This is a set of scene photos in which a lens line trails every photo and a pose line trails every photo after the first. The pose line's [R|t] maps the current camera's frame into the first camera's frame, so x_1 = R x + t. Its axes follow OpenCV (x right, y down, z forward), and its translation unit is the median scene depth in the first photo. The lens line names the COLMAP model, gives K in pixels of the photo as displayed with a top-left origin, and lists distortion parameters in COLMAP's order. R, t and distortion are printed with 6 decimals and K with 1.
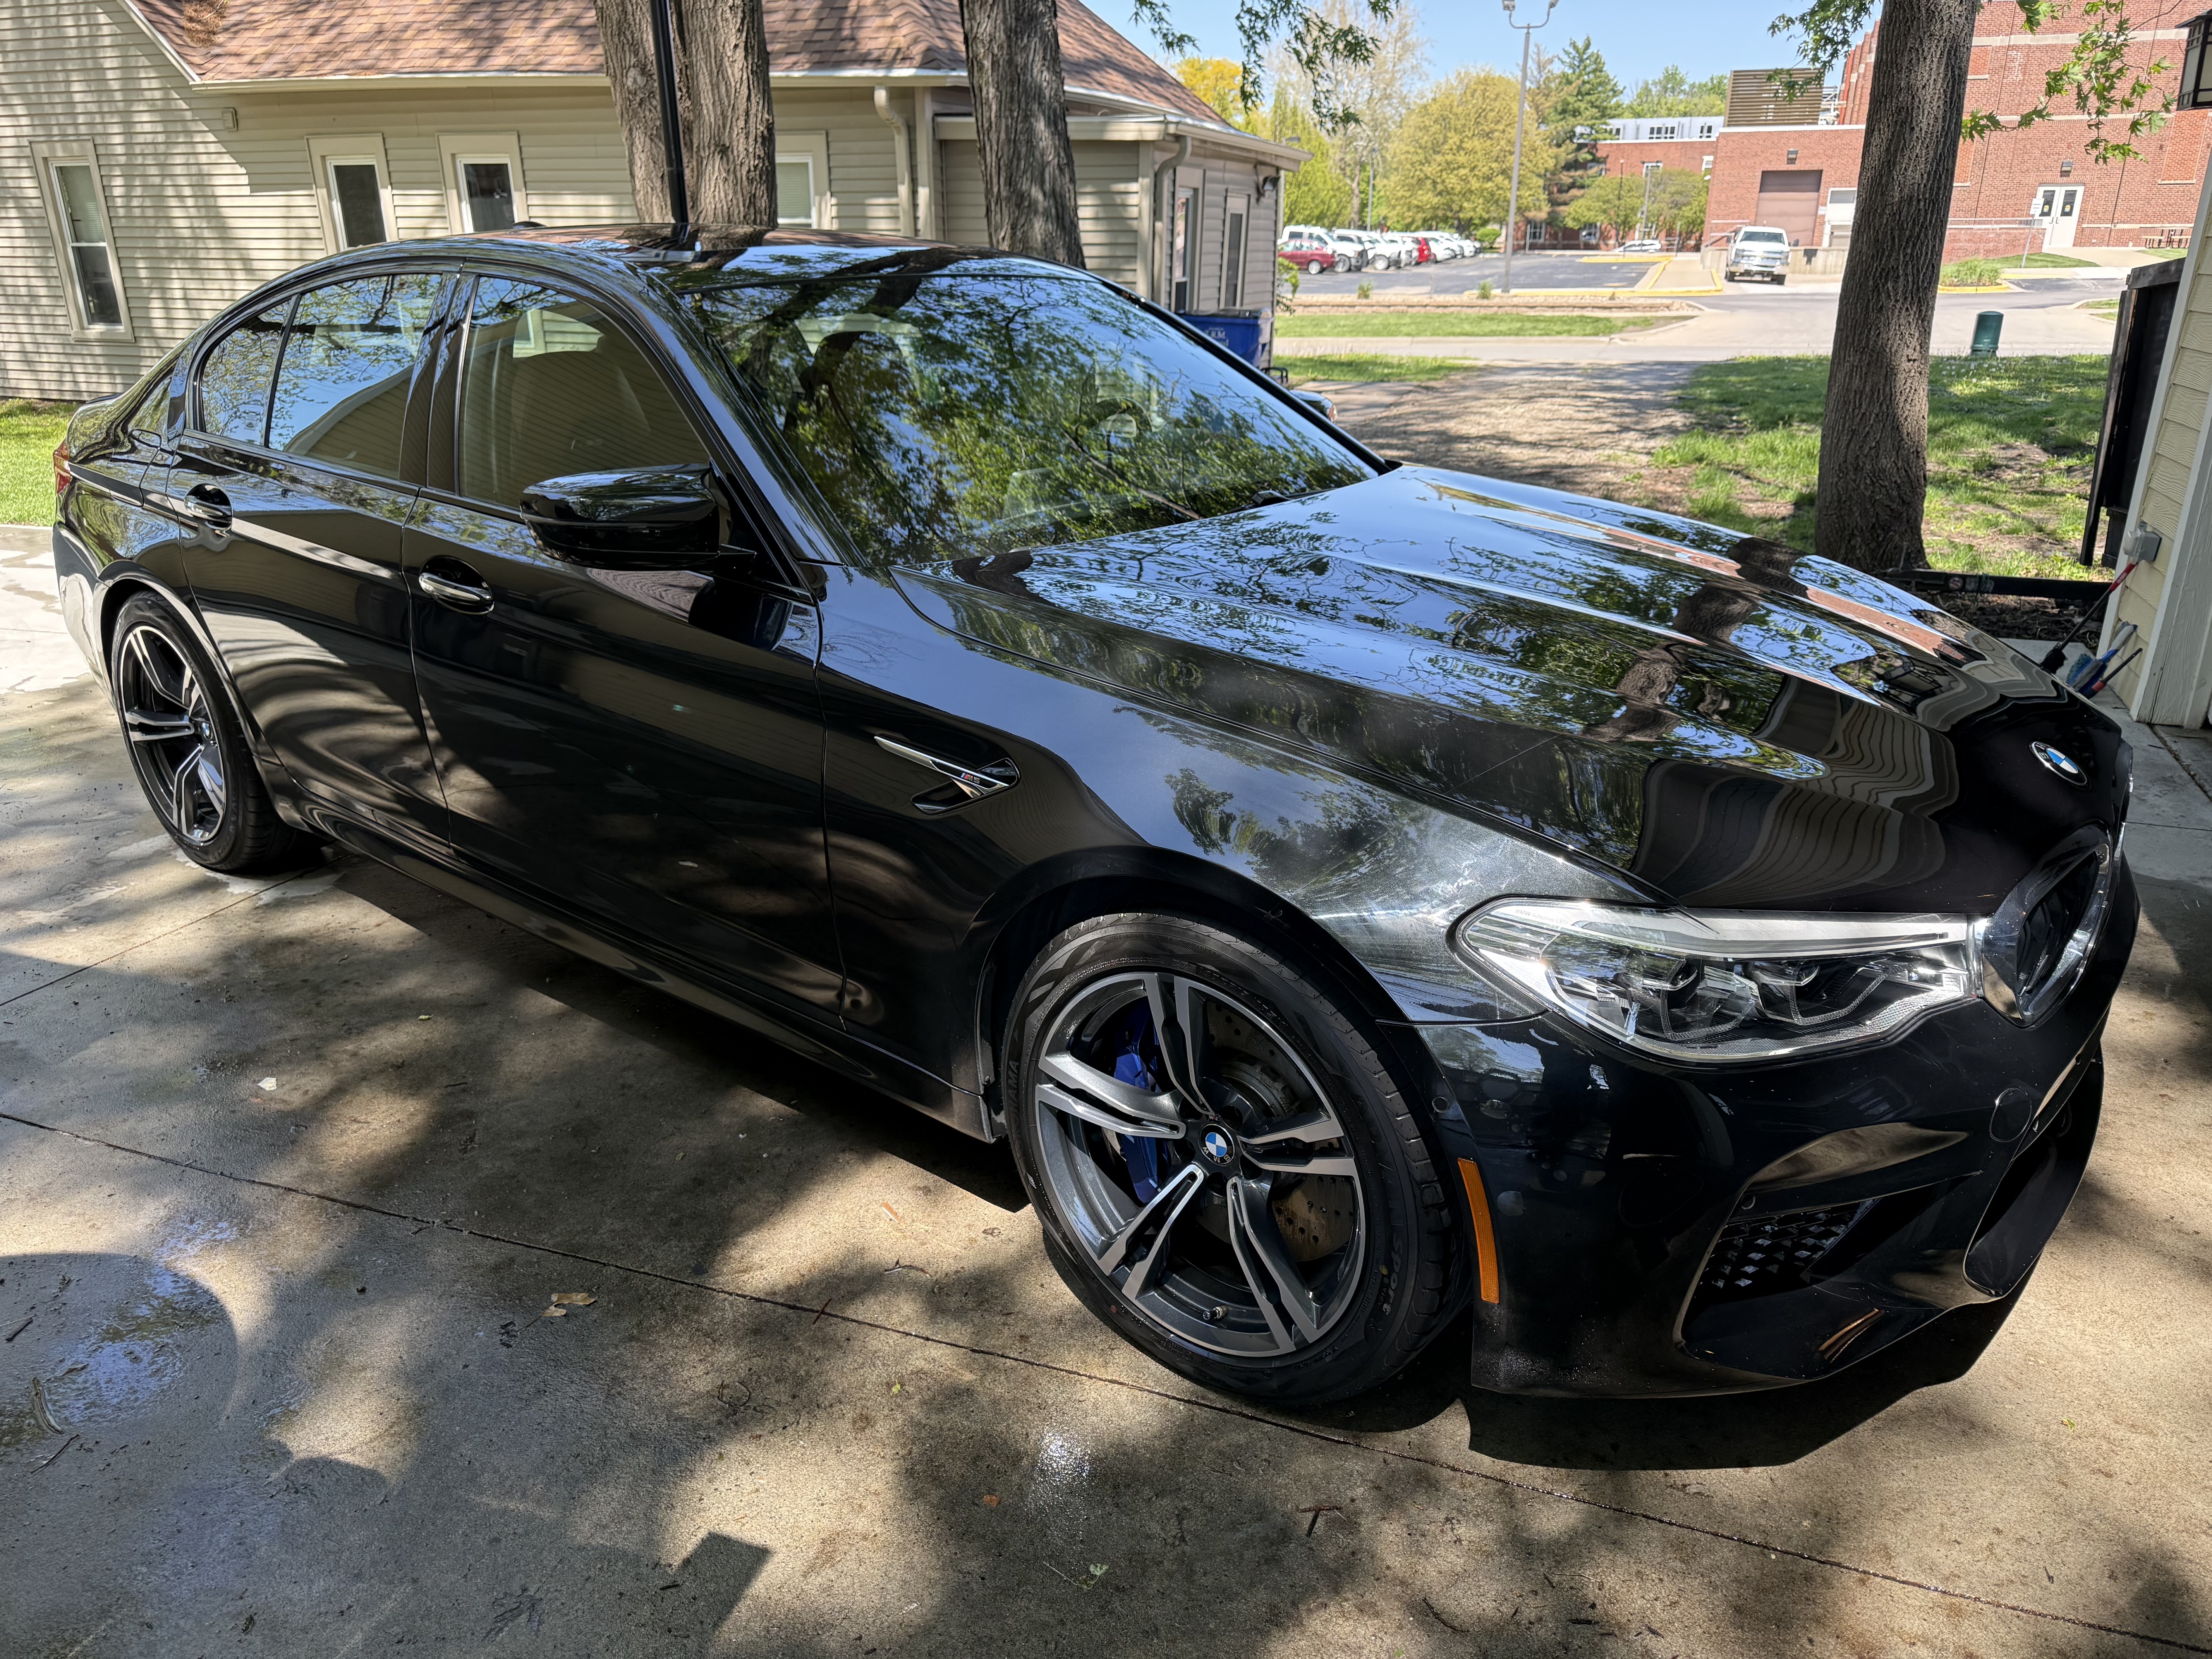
lens RADIAL K [[1567.9, 0, 1114.8], [0, 1567.9, 812.2], [0, 0, 1]] dist [-0.013536, 0.003826]
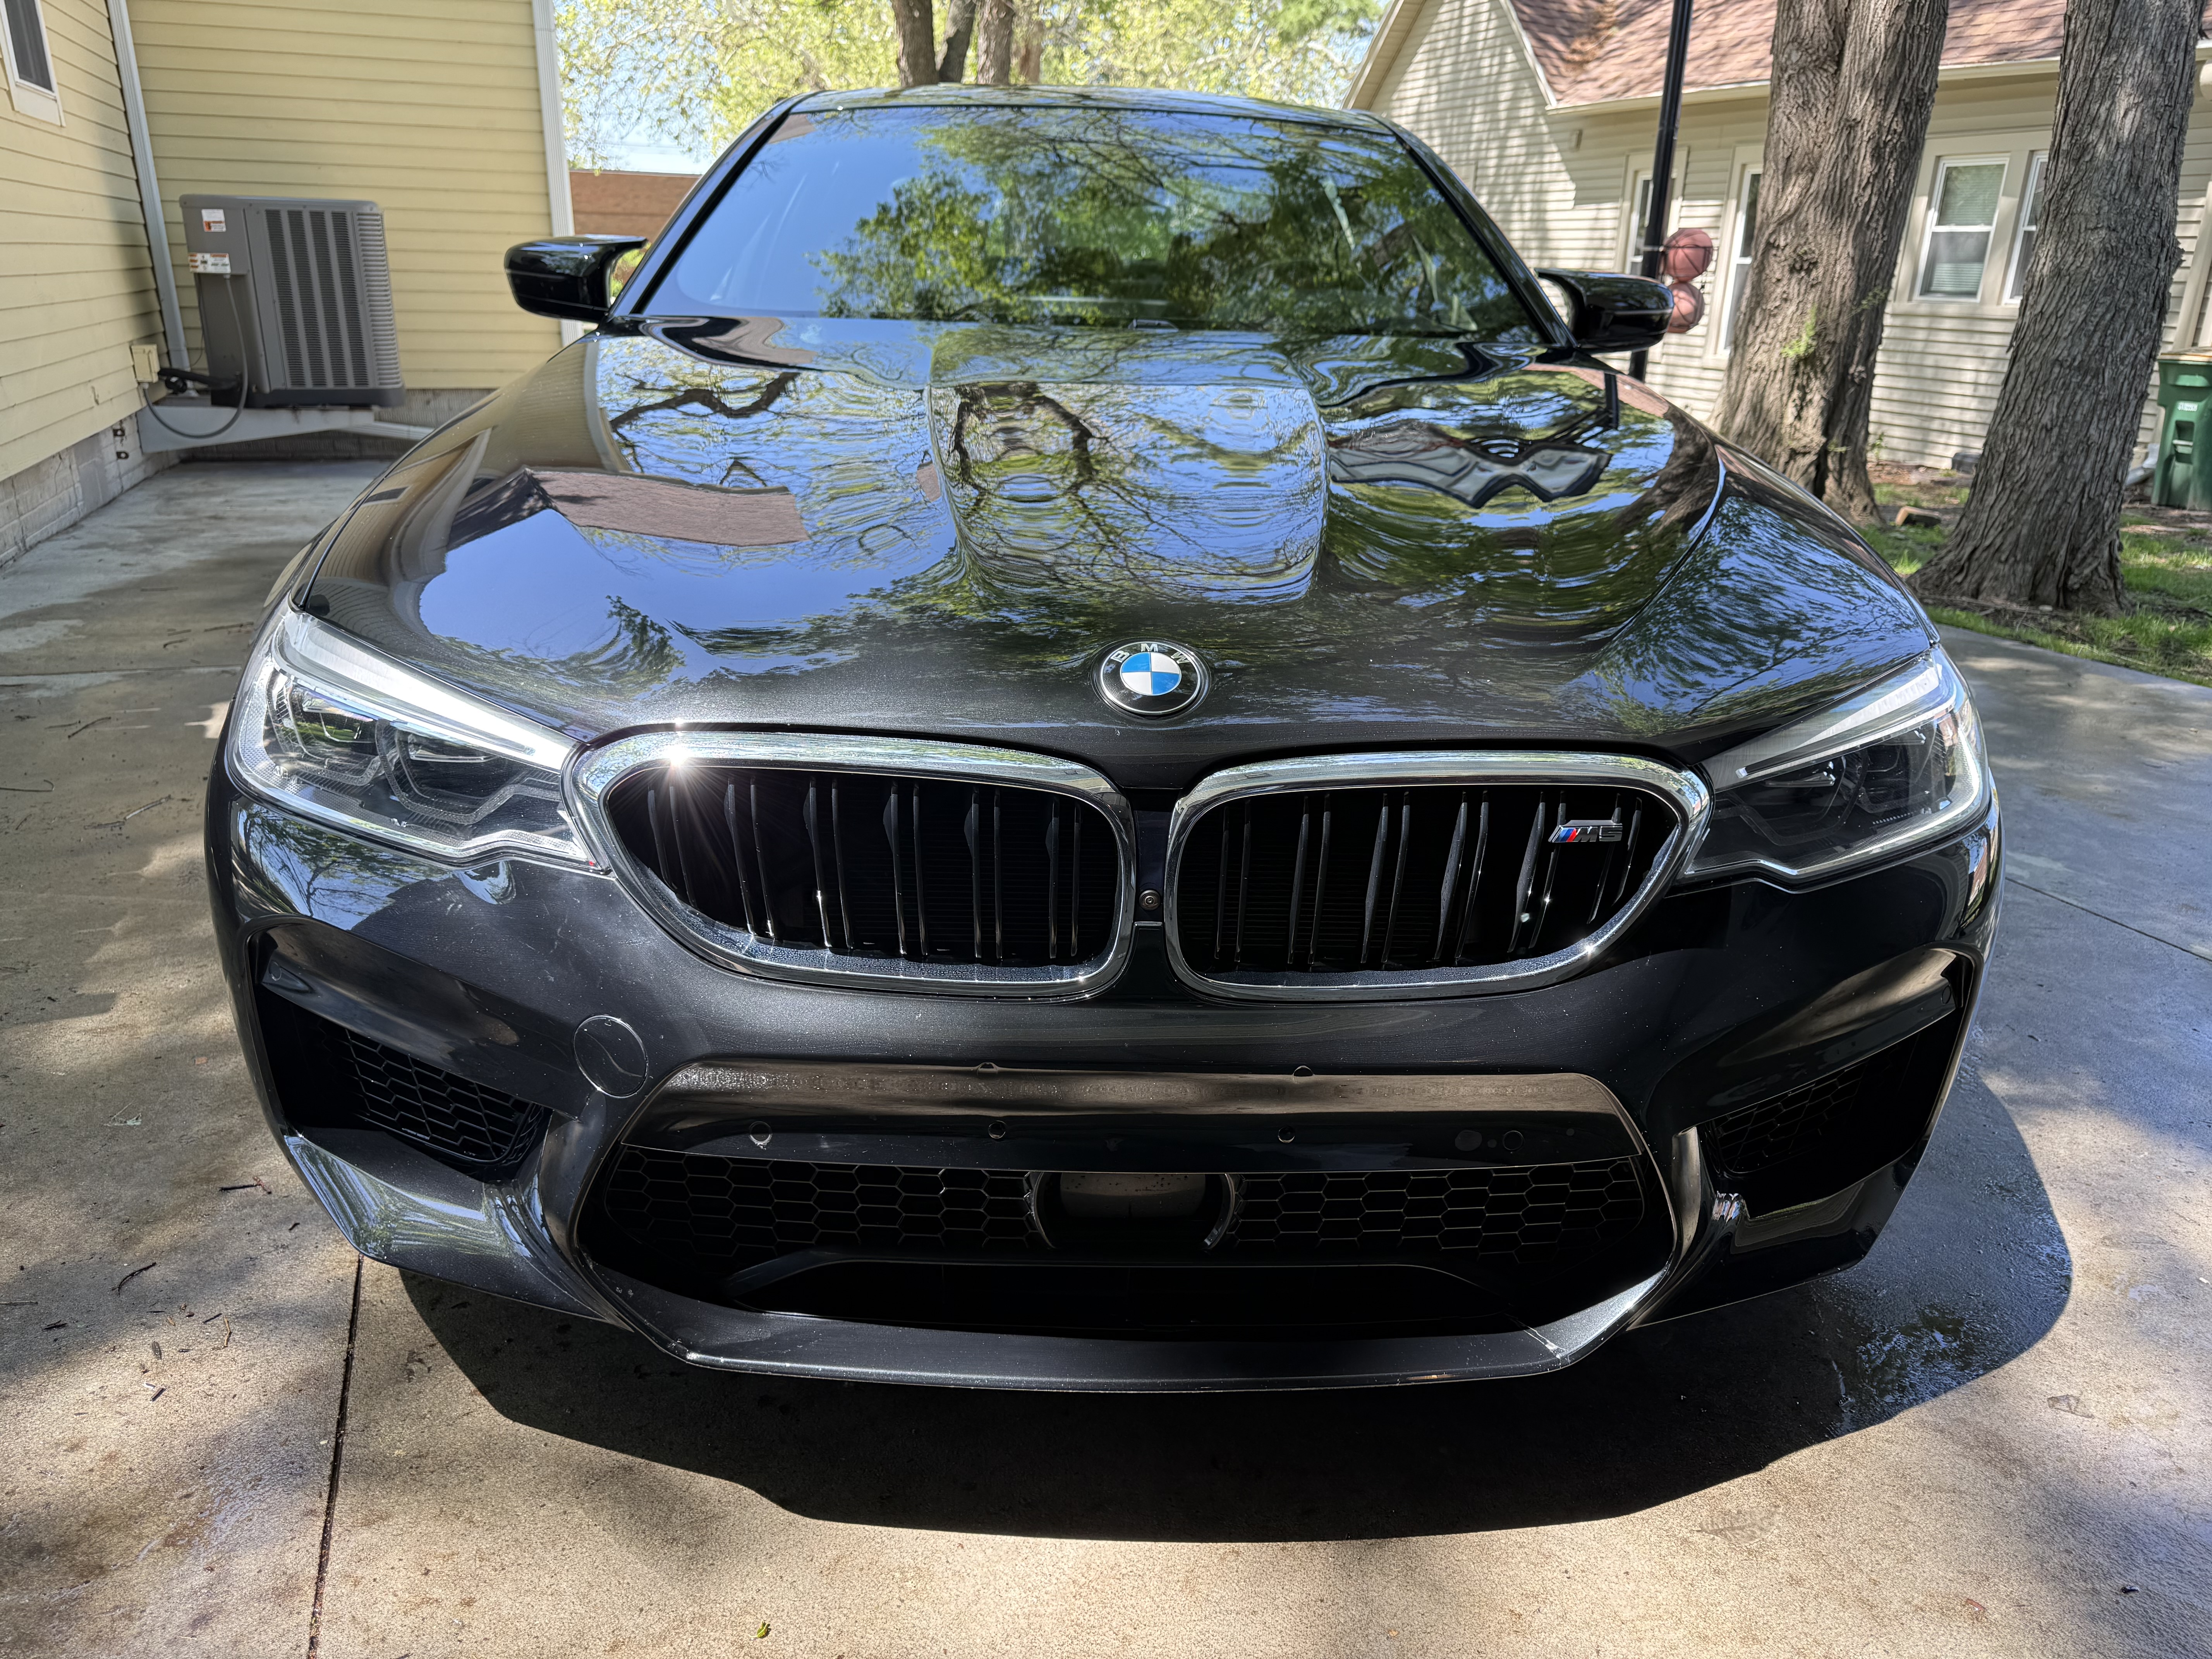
lens RADIAL K [[1567.9, 0, 1112.5], [0, 1567.9, 823.9], [0, 0, 1]] dist [-0.013536, 0.003826]
pose [[0.651329, 0.266619, -0.710412, 0.126837], [-0.281971, 0.954238, 0.099606, -0.003967], [0.704459, 0.135439, 0.696702, 0.070985]]
